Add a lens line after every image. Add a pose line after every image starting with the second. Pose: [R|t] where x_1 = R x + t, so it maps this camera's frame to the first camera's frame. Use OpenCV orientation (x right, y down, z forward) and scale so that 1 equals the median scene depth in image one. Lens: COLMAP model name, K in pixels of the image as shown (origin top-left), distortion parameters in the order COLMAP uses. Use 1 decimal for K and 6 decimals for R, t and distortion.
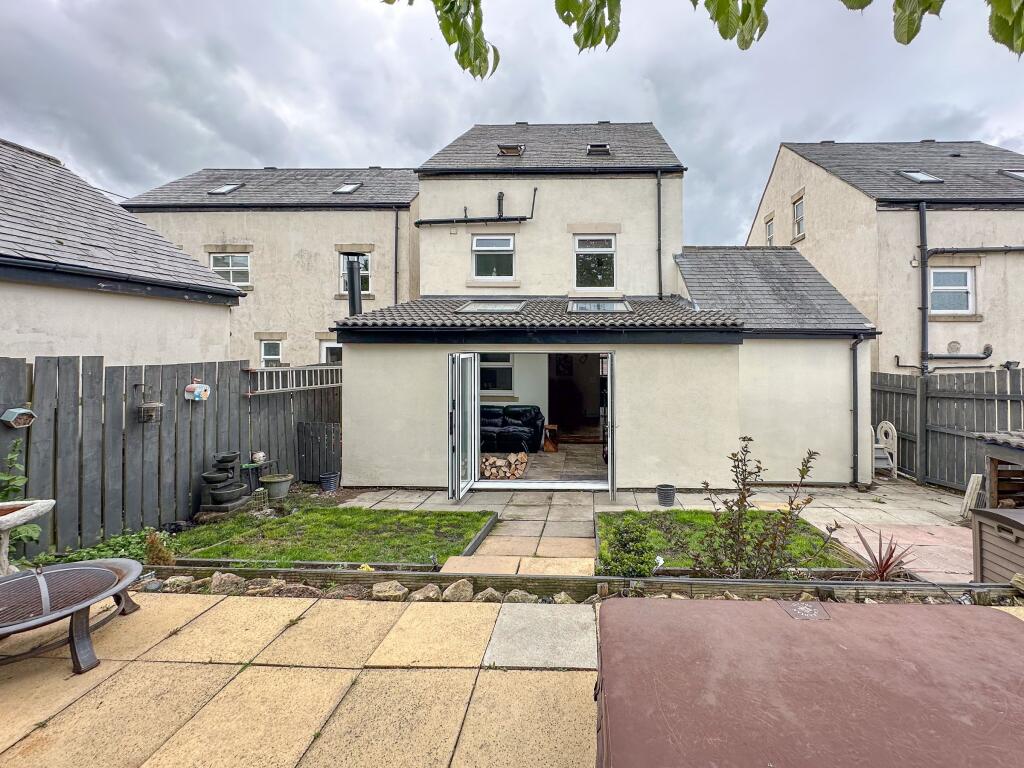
lens RADIAL K [[443.7, 0, 512.1], [0, 443.7, 334.1], [0, 0, 1]] dist [0.001523, 0.000084]
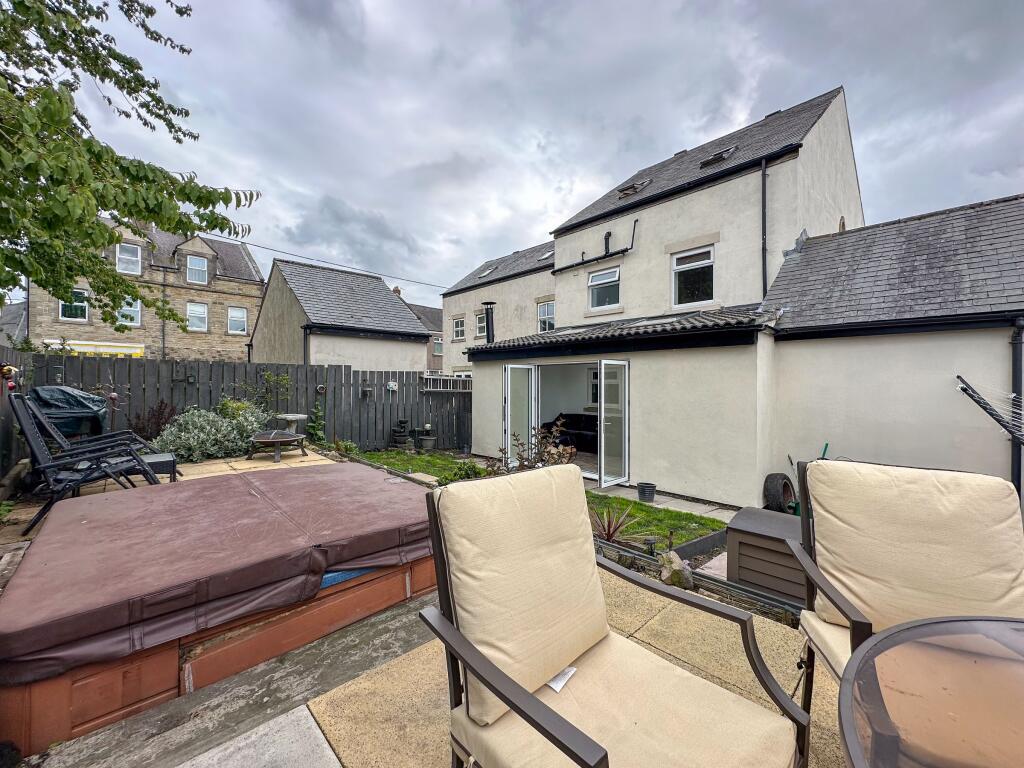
lens RADIAL K [[410.0, 0, 503.0], [0, 410.0, 380.1], [0, 0, 1]] dist [-0.001195, -0.000154]
pose [[0.694264, -0.006554, -0.719691, 0.553456], [0.006140, 0.999976, -0.003183, 0.068227], [0.719694, -0.002209, 0.694288, 0.060311]]
